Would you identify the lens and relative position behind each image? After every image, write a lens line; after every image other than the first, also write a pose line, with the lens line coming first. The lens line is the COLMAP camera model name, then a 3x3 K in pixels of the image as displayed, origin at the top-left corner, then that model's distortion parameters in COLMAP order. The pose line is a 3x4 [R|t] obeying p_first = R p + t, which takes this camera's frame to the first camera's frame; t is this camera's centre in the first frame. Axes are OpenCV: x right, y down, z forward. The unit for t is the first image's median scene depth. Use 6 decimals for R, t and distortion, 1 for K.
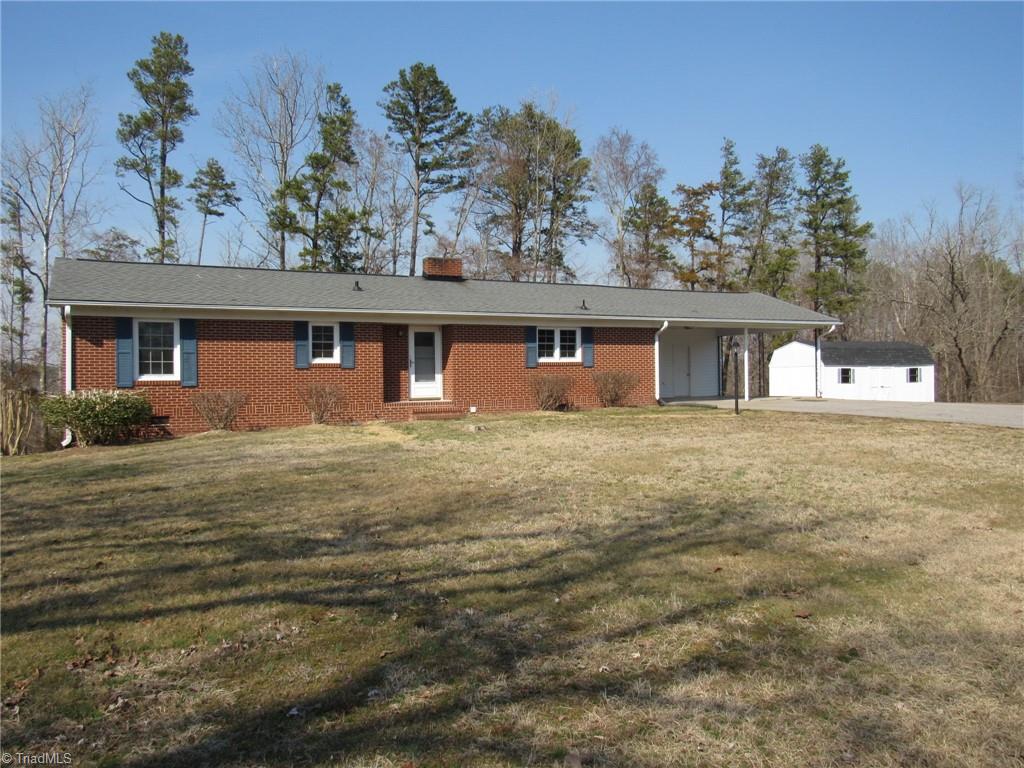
lens RADIAL K [[752.9, 0, 512.0], [0, 752.9, 384.0], [0, 0, 1]] dist [-0.023658, 0.001302]
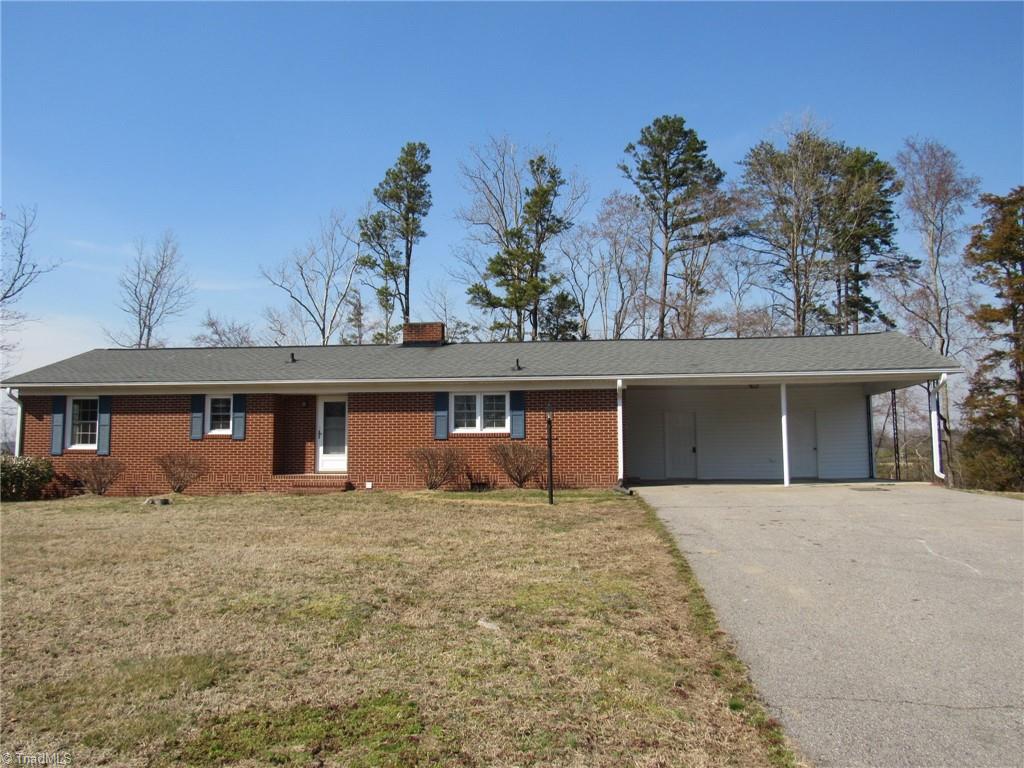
lens RADIAL K [[752.9, 0, 512.0], [0, 752.9, 384.0], [0, 0, 1]] dist [-0.023658, 0.001302]
pose [[0.830228, -0.036720, -0.556213, 0.567211], [-0.013636, 0.996191, -0.086120, -0.011591], [0.557257, 0.079083, 0.826565, 0.313578]]
